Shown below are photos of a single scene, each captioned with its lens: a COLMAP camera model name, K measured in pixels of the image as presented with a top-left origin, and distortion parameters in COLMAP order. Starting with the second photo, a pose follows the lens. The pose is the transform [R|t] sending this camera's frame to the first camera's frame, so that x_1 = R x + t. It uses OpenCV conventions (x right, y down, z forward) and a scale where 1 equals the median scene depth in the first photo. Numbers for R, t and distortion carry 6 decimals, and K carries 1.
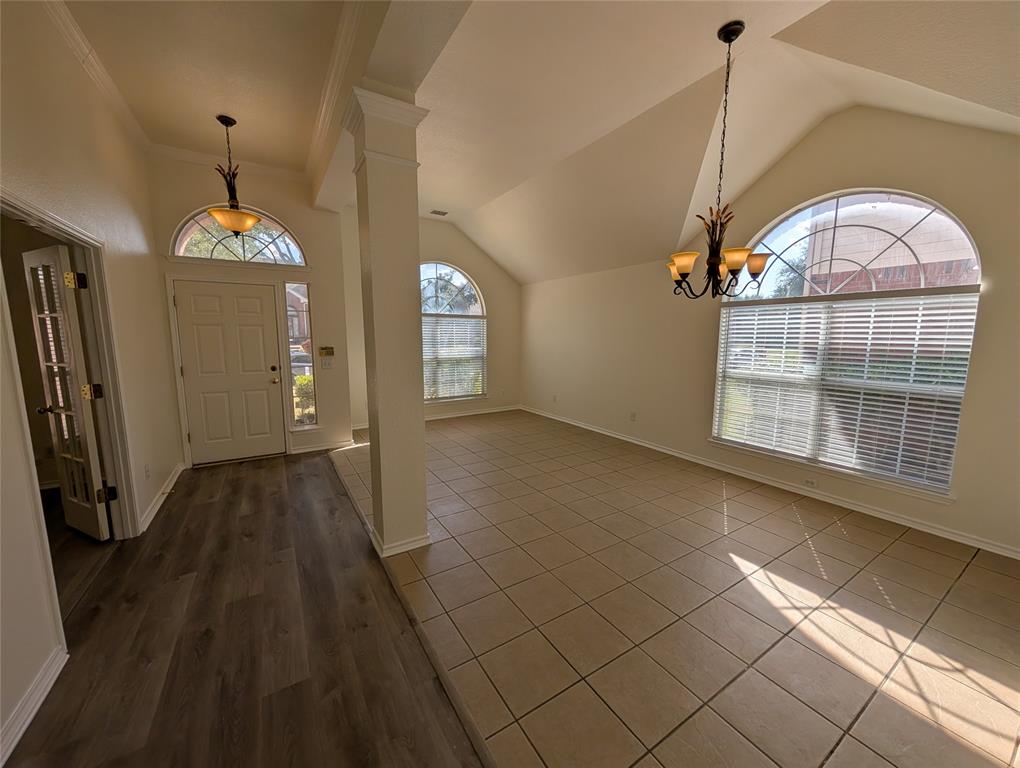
lens RADIAL K [[385.4, 0, 508.7], [0, 385.4, 383.7], [0, 0, 1]] dist [0.000120, 0.000028]
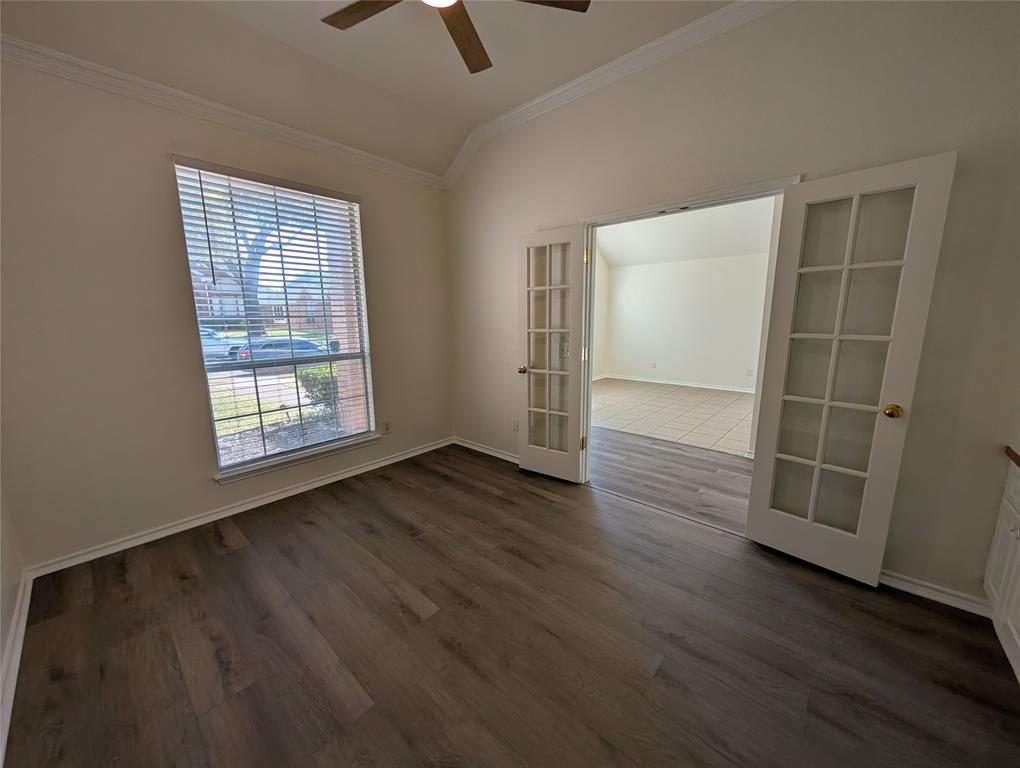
lens RADIAL K [[385.4, 0, 508.7], [0, 385.4, 383.7], [0, 0, 1]] dist [0.000120, 0.000028]
pose [[0.958149, -0.062332, 0.279402, -1.317416], [0.049656, 0.997400, 0.052225, 0.028066], [-0.281931, -0.036166, 0.958753, -0.031746]]
